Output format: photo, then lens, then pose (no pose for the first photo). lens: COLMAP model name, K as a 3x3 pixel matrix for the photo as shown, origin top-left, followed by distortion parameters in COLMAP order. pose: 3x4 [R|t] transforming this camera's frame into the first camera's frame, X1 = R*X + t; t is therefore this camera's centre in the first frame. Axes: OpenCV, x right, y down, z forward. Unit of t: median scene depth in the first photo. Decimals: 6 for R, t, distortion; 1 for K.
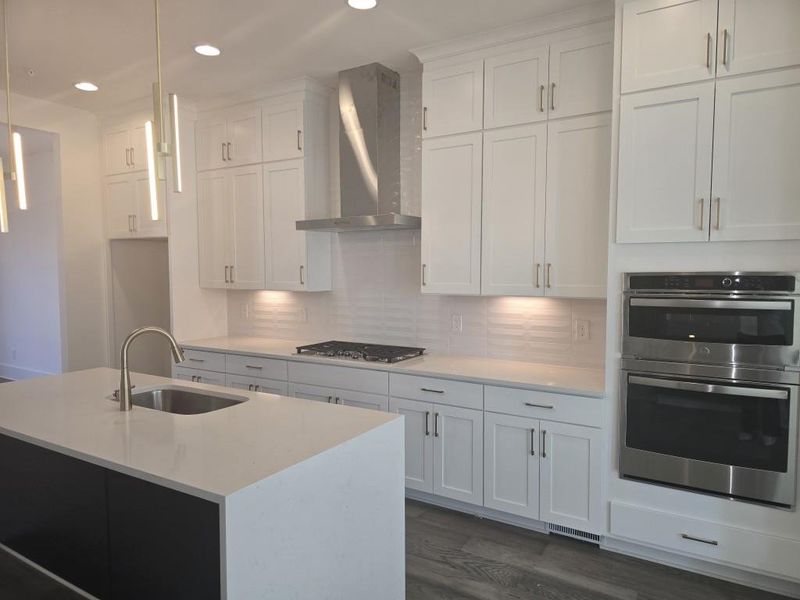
lens RADIAL K [[539.1, 0, 403.7], [0, 539.1, 303.3], [0, 0, 1]] dist [0.037413, -0.026509]
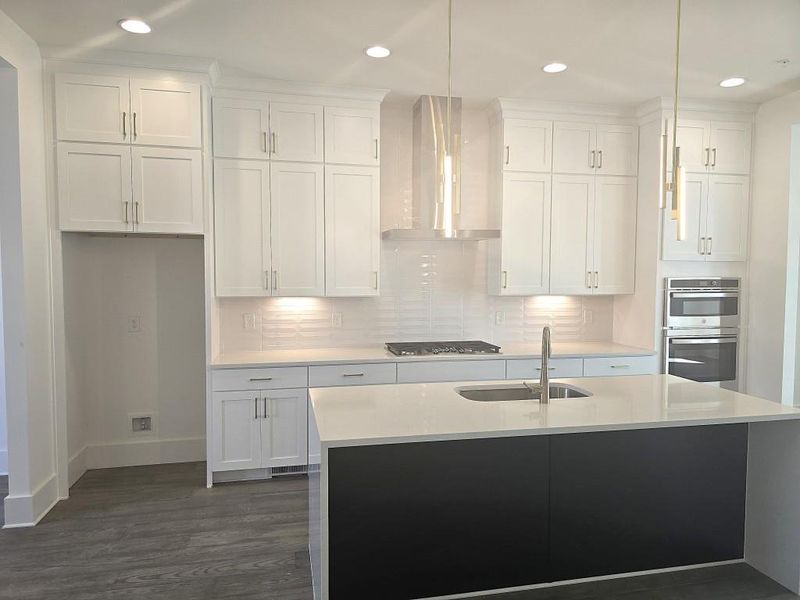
lens RADIAL K [[539.1, 0, 396.4], [0, 539.1, 303.8], [0, 0, 1]] dist [0.037413, -0.026509]
pose [[0.722796, -0.033854, 0.690232, -1.126152], [0.039143, 0.999201, 0.008018, -0.019709], [-0.689952, 0.021222, 0.723544, 0.307919]]
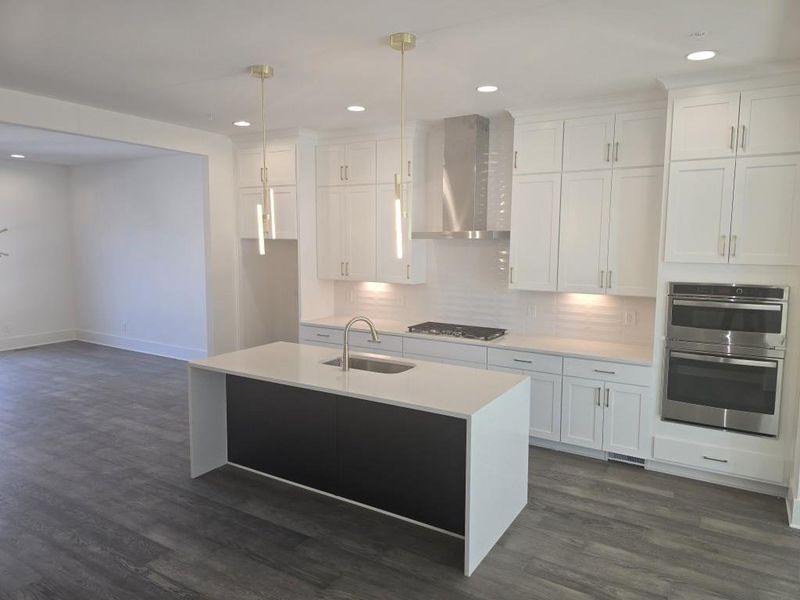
lens RADIAL K [[539.1, 0, 403.4], [0, 539.1, 295.3], [0, 0, 1]] dist [0.037413, -0.026509]
pose [[0.999961, 0.008208, 0.003107, -0.266881], [-0.008325, 0.999174, 0.039775, -0.061308], [-0.002778, -0.039799, 0.999204, -0.396059]]
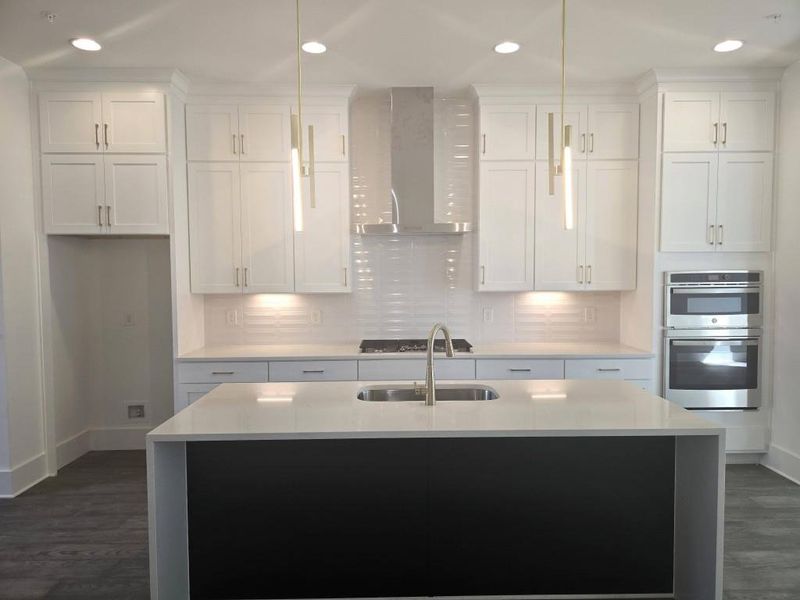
lens RADIAL K [[539.1, 0, 400.5], [0, 539.1, 300.4], [0, 0, 1]] dist [0.037413, -0.026509]
pose [[0.843741, -0.032553, 0.535762, -0.841166], [0.038930, 0.999242, -0.000594, -0.004486], [-0.535337, 0.021358, 0.844369, 0.113339]]
